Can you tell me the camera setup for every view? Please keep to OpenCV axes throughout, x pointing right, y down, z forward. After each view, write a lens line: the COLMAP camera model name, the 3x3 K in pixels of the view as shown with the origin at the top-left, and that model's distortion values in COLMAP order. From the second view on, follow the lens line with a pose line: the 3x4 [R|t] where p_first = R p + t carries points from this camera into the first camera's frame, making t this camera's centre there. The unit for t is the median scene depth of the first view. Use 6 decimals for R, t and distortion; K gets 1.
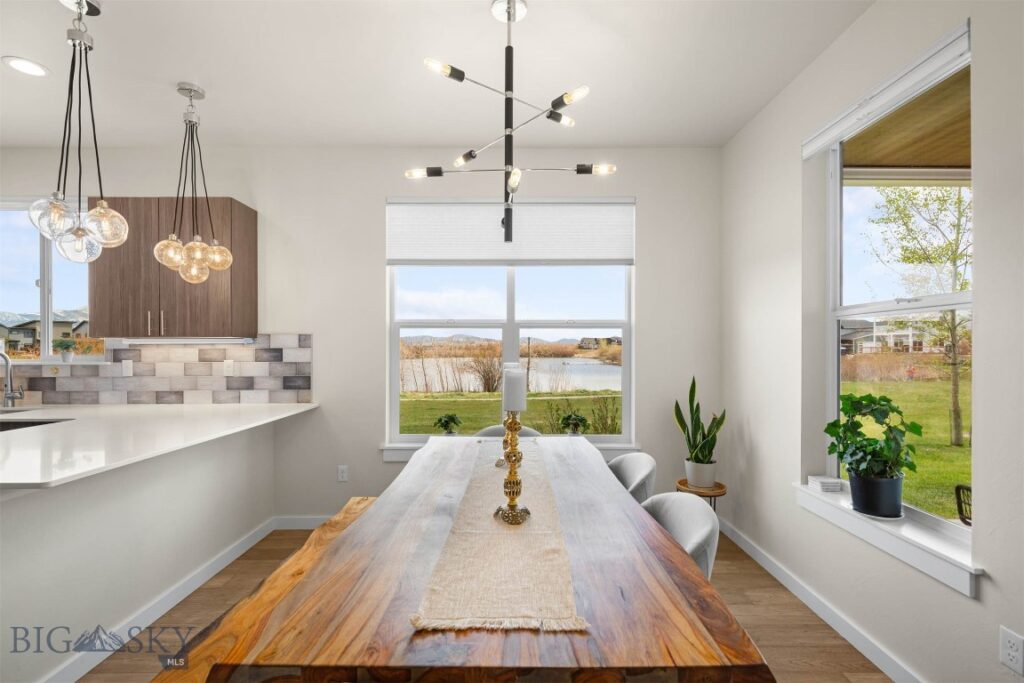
lens RADIAL K [[462.4, 0, 513.7], [0, 462.4, 351.6], [0, 0, 1]] dist [0.002215, 0.000012]
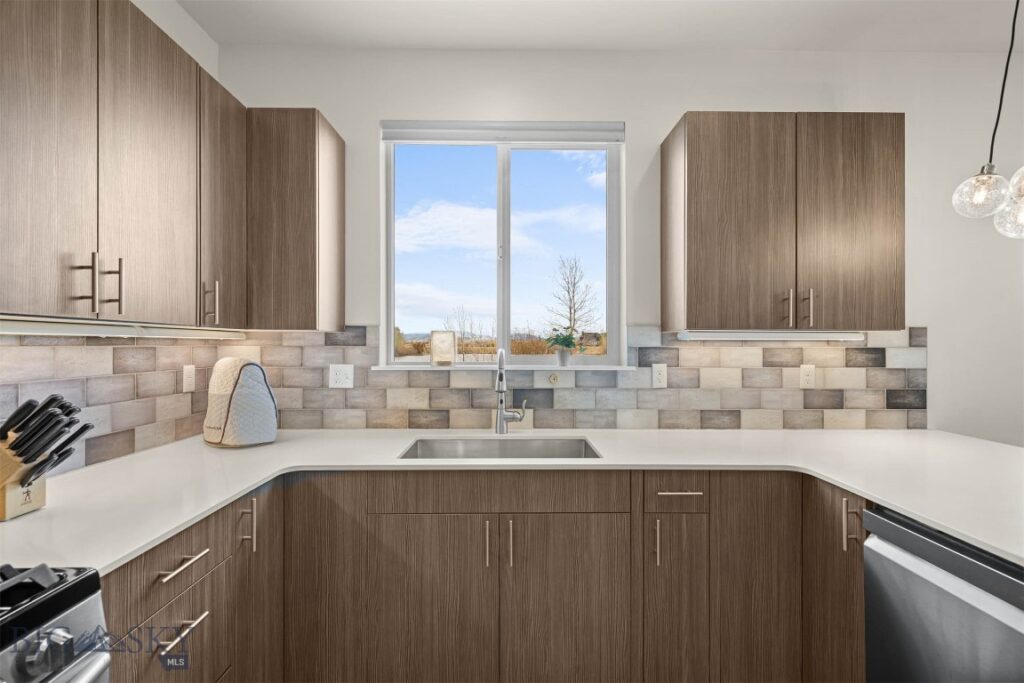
lens RADIAL K [[457.0, 0, 512.0], [0, 457.0, 341.5], [0, 0, 1]] dist [0.005370, 0.000011]
pose [[0.999979, 0.006264, 0.001362, -1.049488], [-0.006249, 0.999927, -0.010314, -0.006069], [-0.001427, 0.010306, 0.999946, 0.331112]]
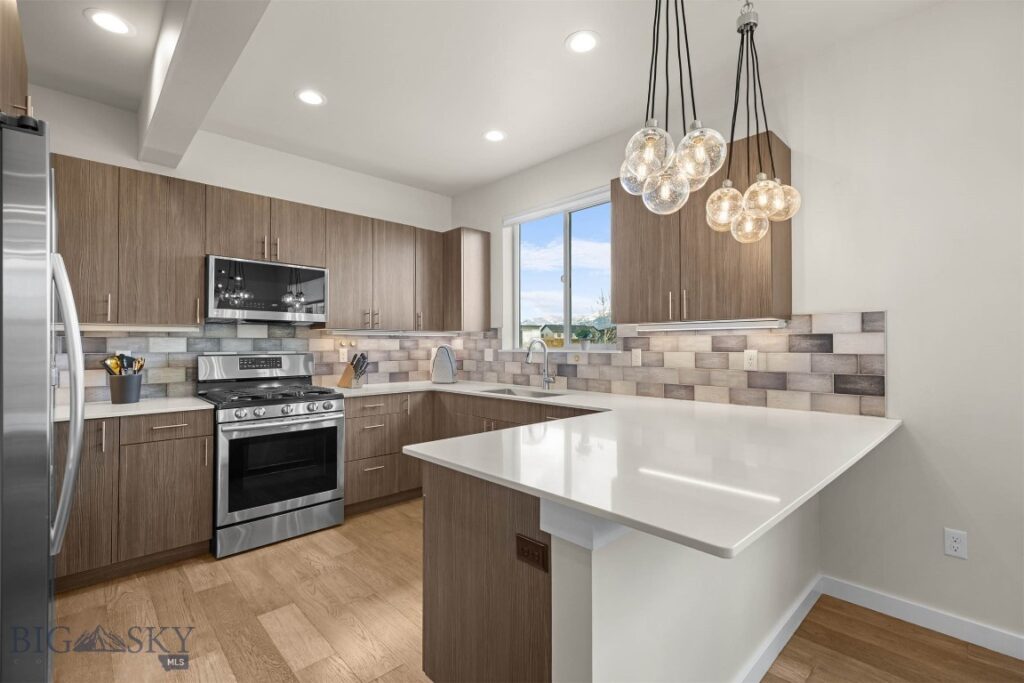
lens RADIAL K [[457.0, 0, 512.0], [0, 457.0, 341.5], [0, 0, 1]] dist [0.005370, 0.000011]
pose [[0.680646, -0.003651, -0.732603, -0.324796], [-0.005238, 0.999938, -0.009850, 0.013894], [0.732593, 0.010542, 0.680585, 0.180854]]
